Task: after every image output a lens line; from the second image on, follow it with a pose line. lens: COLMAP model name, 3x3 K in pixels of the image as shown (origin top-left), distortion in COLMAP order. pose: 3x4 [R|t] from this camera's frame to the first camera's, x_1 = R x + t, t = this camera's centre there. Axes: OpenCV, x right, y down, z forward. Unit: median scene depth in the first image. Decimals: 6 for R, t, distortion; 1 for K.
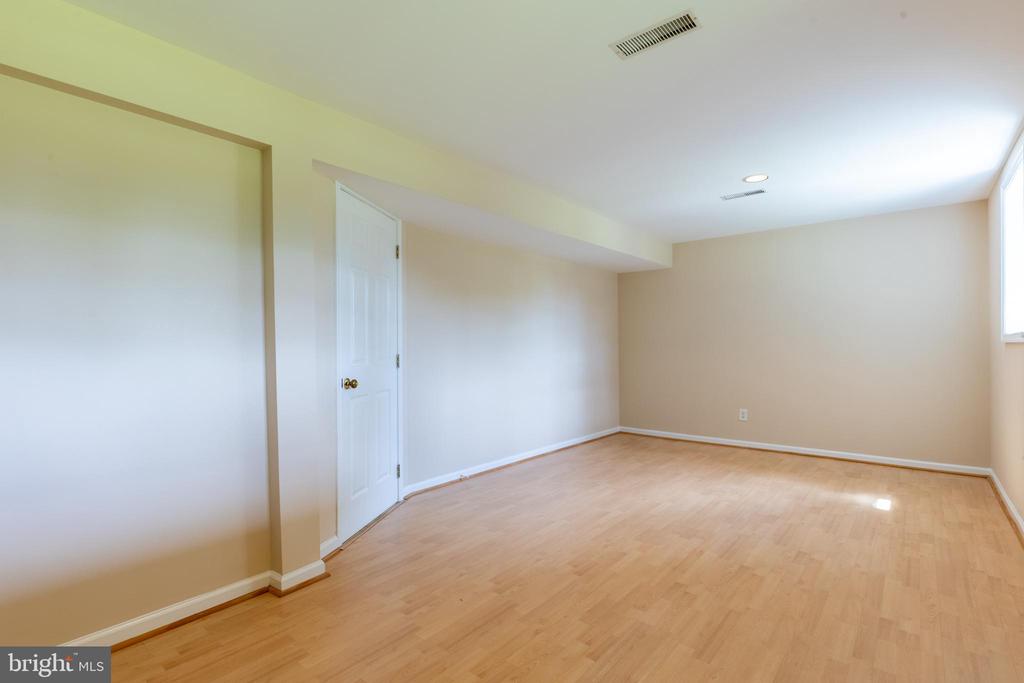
lens RADIAL K [[487.9, 0, 512.0], [0, 487.9, 341.5], [0, 0, 1]] dist [-0.001874, -0.000098]
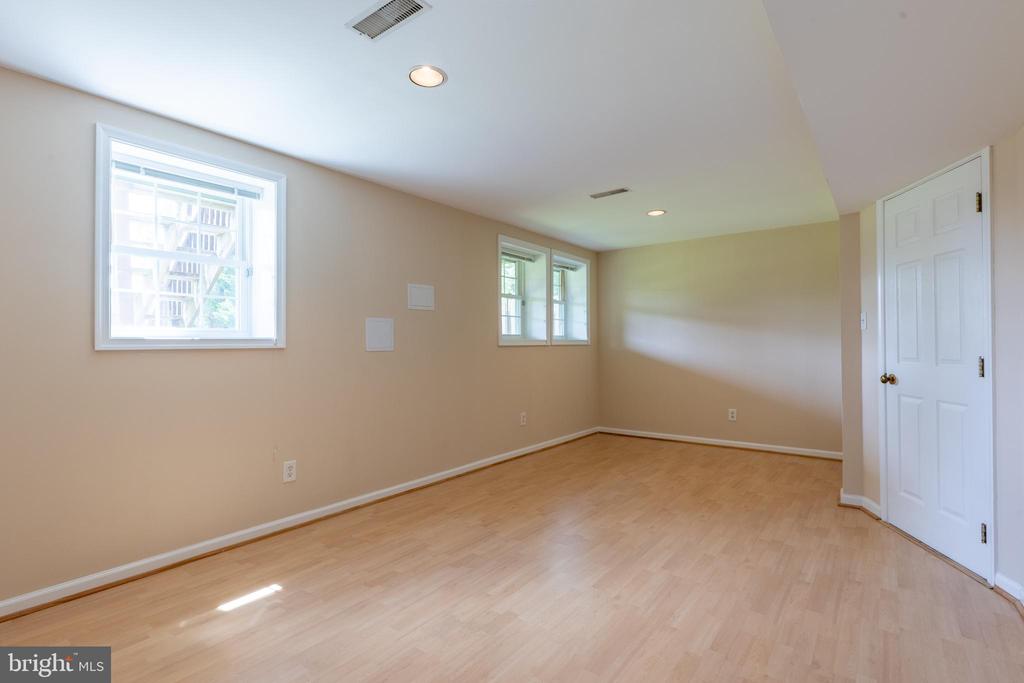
lens RADIAL K [[487.9, 0, 512.0], [0, 487.9, 341.5], [0, 0, 1]] dist [-0.001874, -0.000098]
pose [[-0.999065, 0.011405, -0.041705, 0.541674], [0.012077, 0.999800, -0.015917, 0.010182], [0.041515, -0.016406, -0.999003, 2.057446]]
